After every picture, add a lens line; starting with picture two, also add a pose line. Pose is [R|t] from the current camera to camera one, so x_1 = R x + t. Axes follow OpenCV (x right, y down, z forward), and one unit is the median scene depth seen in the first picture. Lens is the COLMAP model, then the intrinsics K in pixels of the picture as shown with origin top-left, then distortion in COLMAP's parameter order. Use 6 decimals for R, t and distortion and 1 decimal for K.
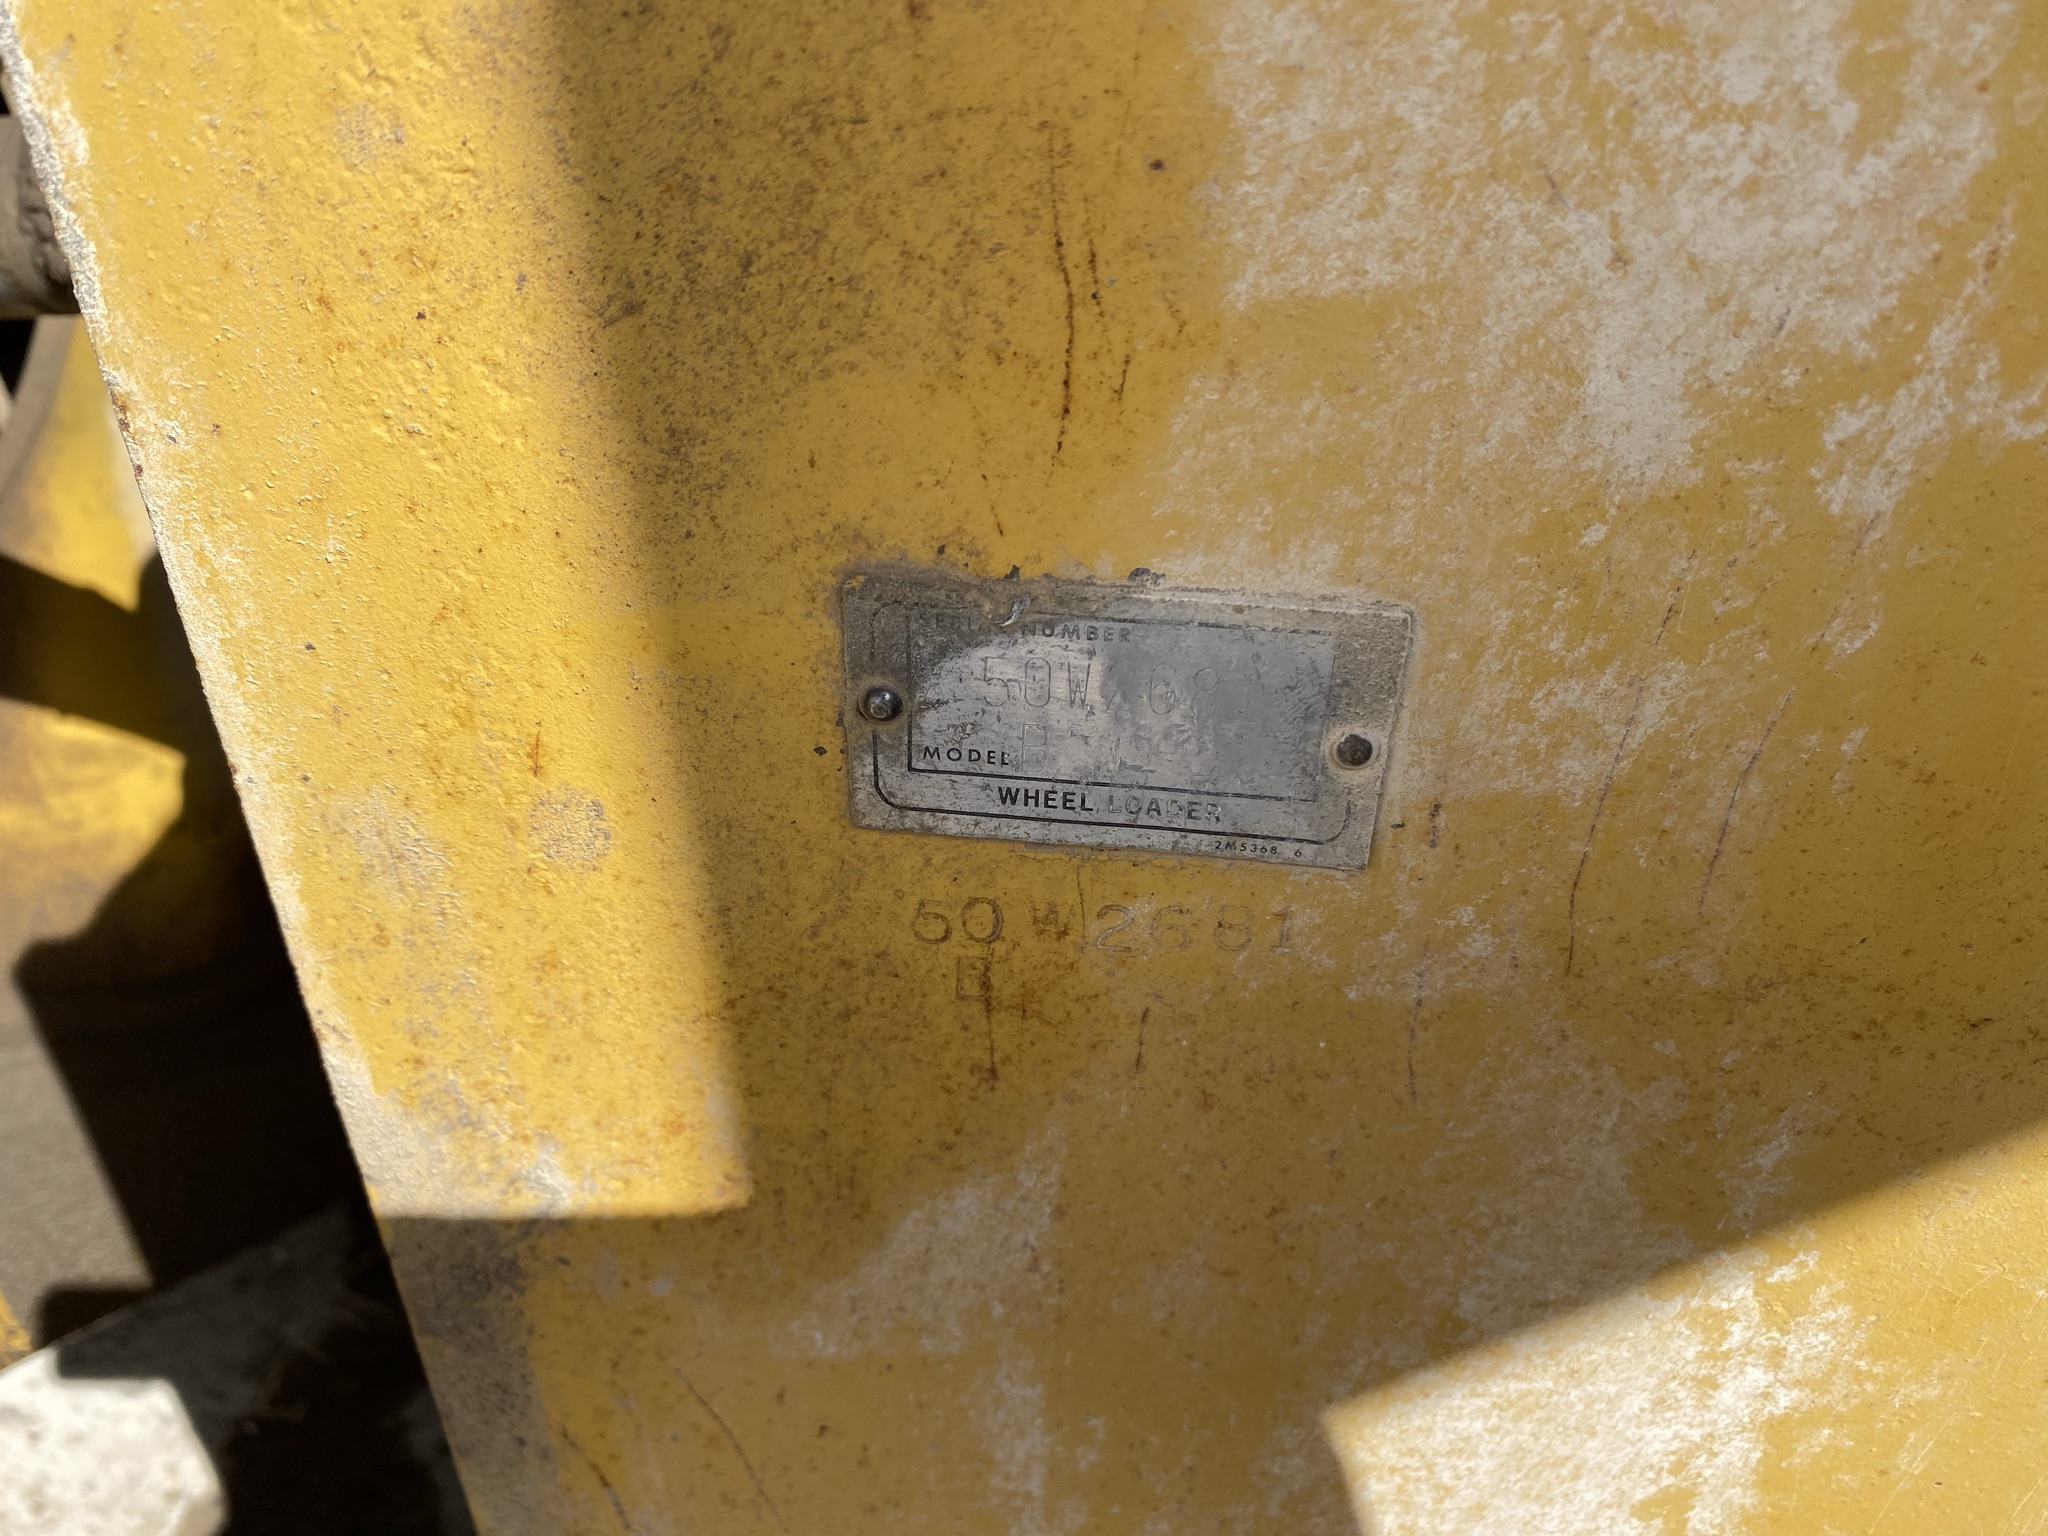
lens RADIAL K [[1561.6, 0, 1021.9], [0, 1561.6, 790.1], [0, 0, 1]] dist [0.052054, -0.056057]
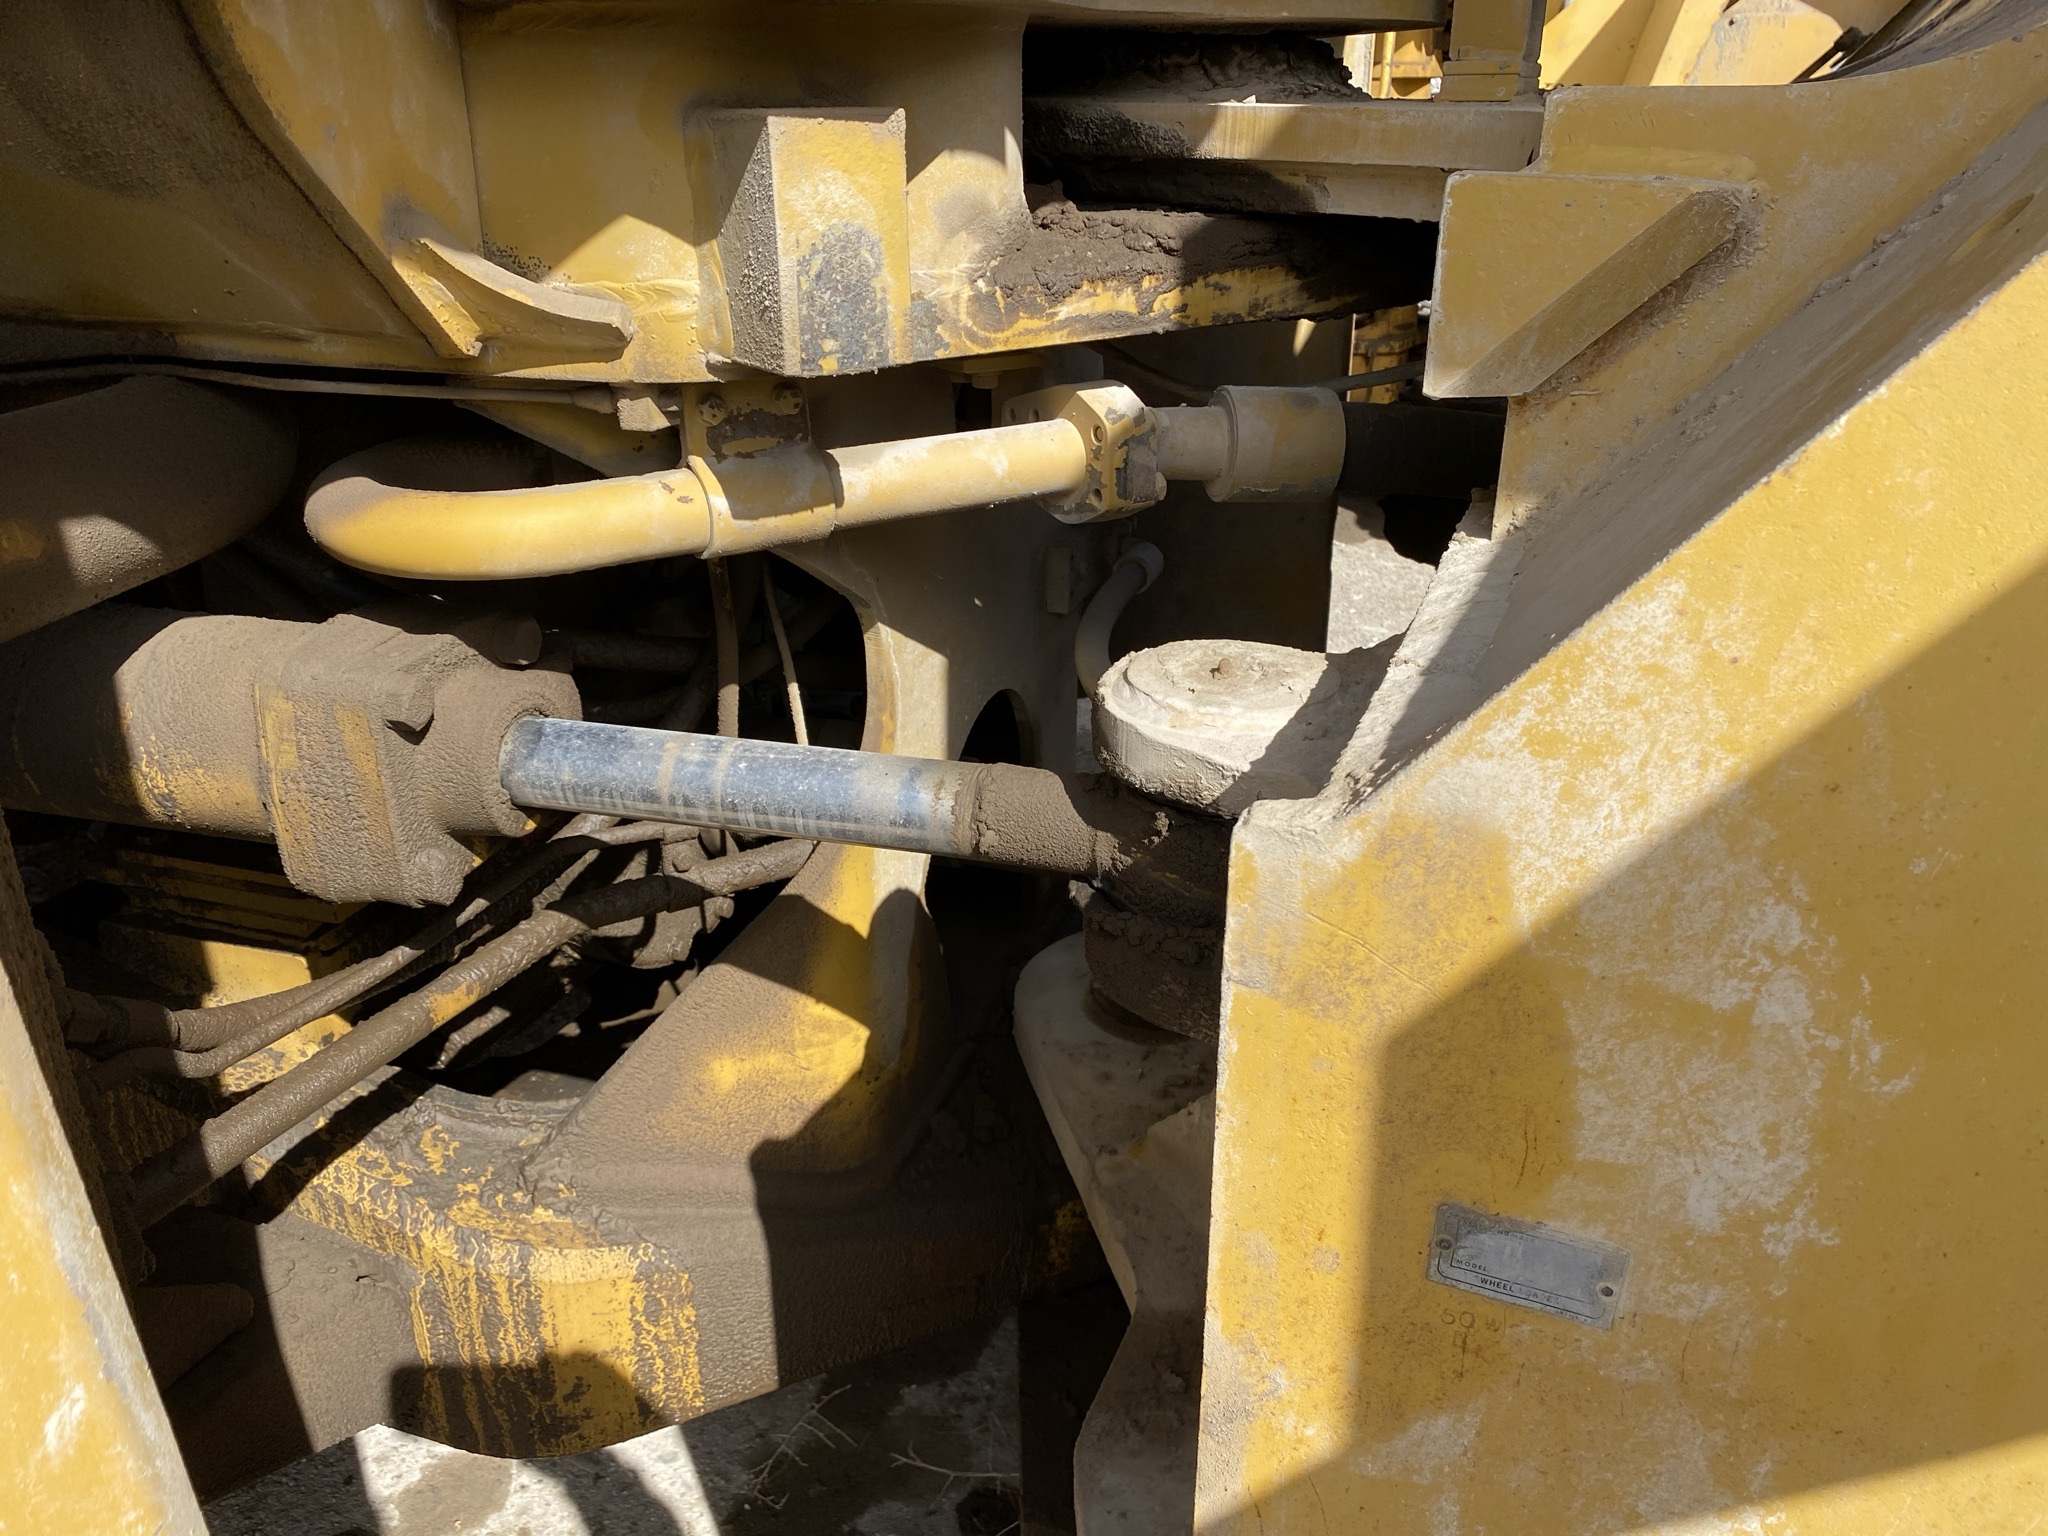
lens RADIAL K [[1561.6, 0, 1055.4], [0, 1561.6, 807.2], [0, 0, 1]] dist [0.052054, -0.056057]
pose [[0.969299, 0.123715, -0.212493, -0.286182], [-0.149773, 0.982446, -0.111213, -0.444820], [0.195004, 0.139624, 0.970813, -2.271258]]
